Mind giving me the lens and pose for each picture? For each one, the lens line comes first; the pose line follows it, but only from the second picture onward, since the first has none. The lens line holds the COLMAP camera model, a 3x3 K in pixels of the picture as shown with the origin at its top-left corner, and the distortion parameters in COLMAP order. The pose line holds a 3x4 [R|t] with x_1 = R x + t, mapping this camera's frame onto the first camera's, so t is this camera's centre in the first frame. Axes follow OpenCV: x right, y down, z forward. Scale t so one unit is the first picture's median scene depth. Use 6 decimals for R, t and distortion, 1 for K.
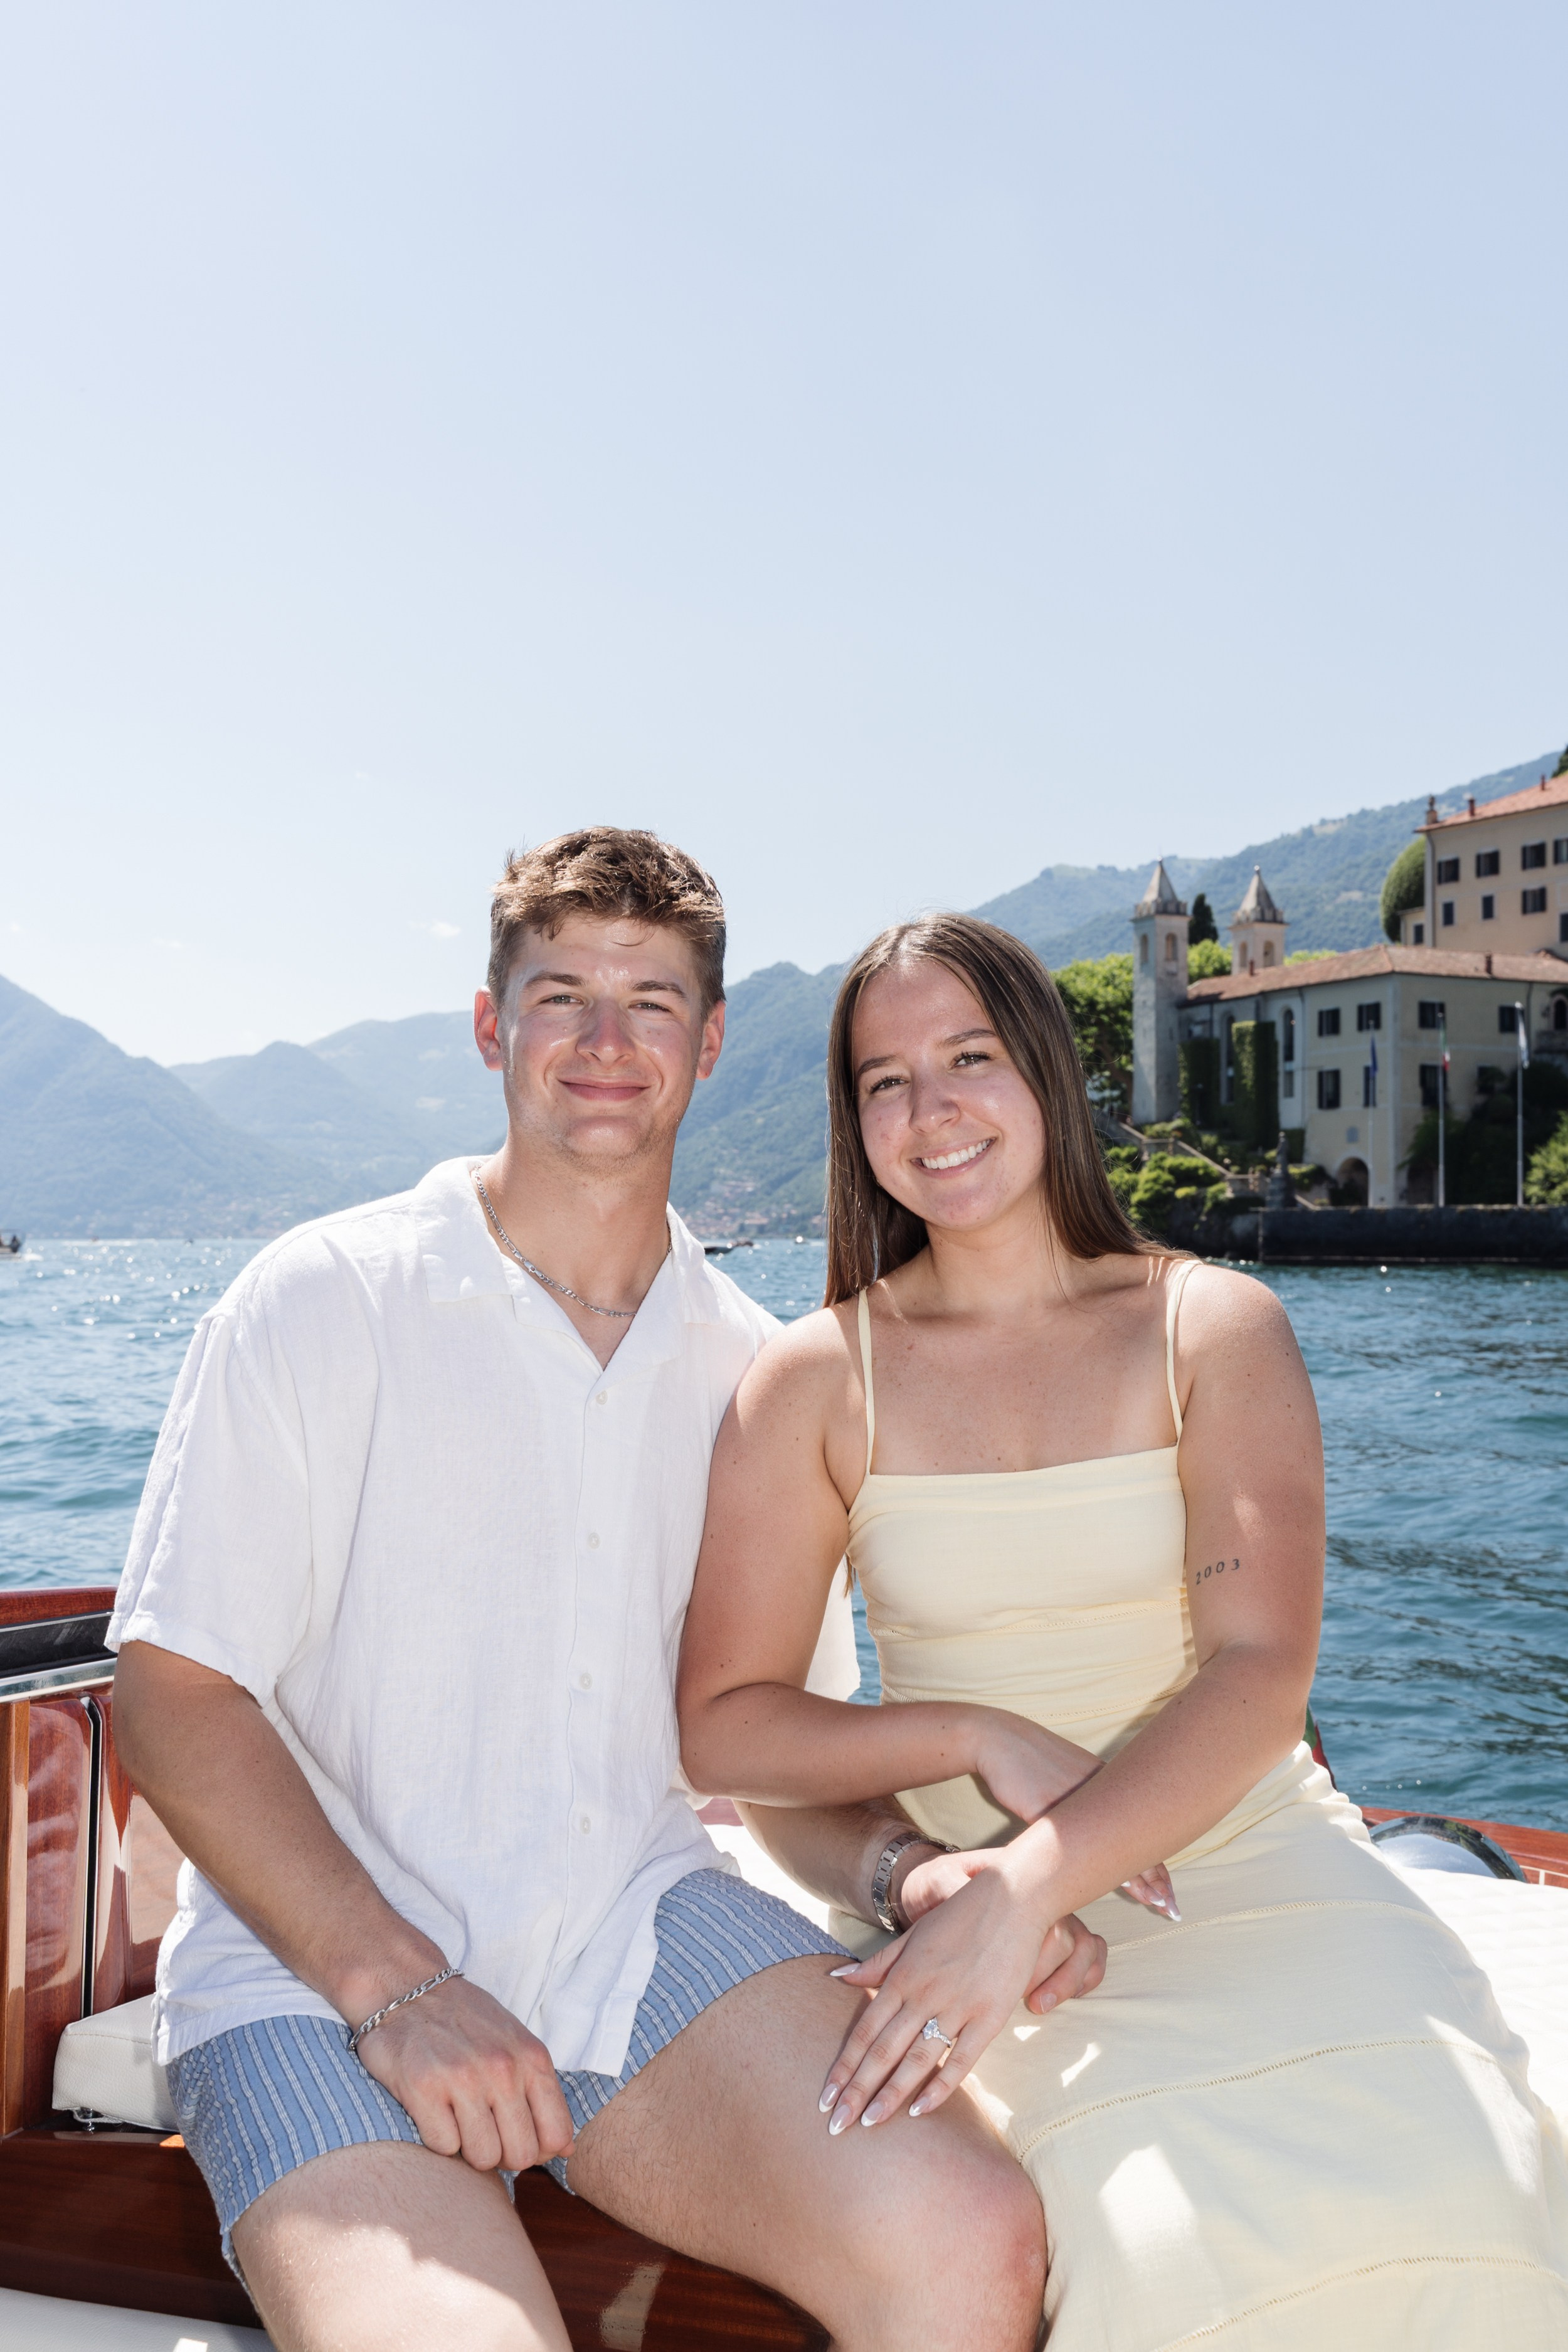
lens RADIAL K [[2249.2, 0, 784.0], [0, 2249.2, 1176.0], [0, 0, 1]] dist [0.042541, -0.007870]
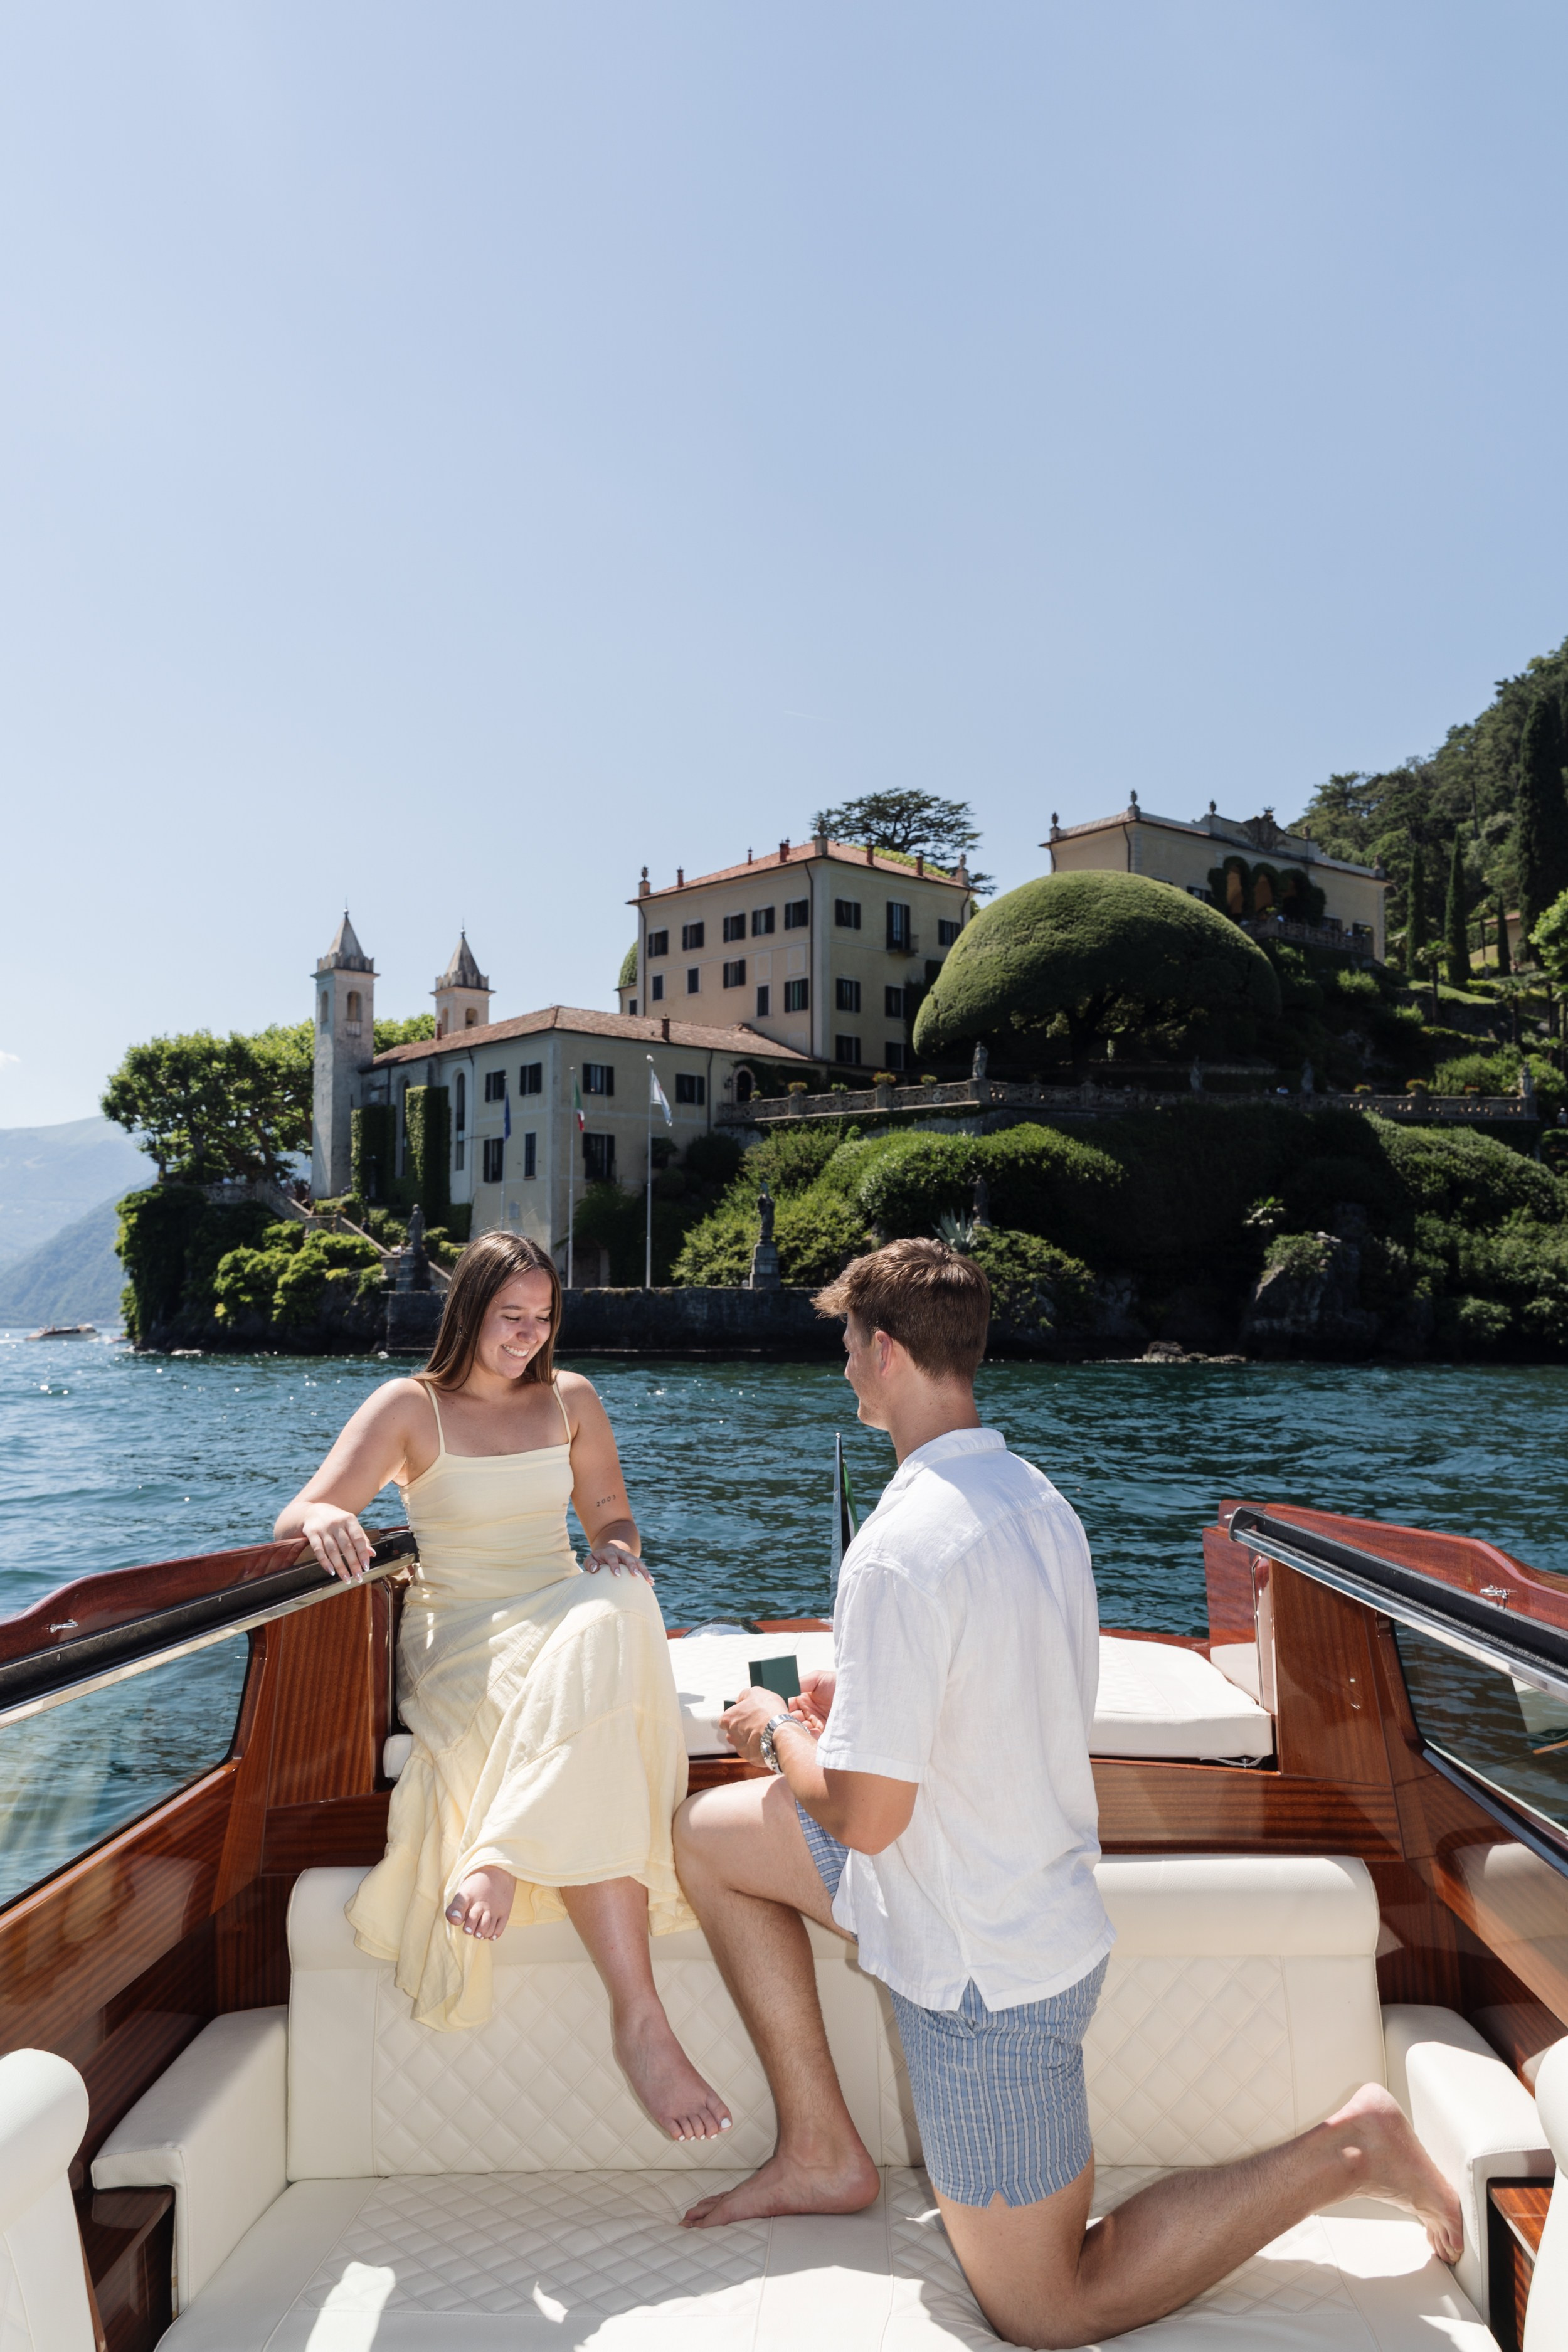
lens RADIAL K [[1814.0, 0, 784.0], [0, 1814.0, 1176.0], [0, 0, 1]] dist [0.121594, -0.059919]
pose [[0.969448, 0.020795, 0.244414, 0.156752], [-0.007440, 0.998435, -0.055435, 0.006574], [-0.245184, 0.051923, 0.968085, 0.238065]]
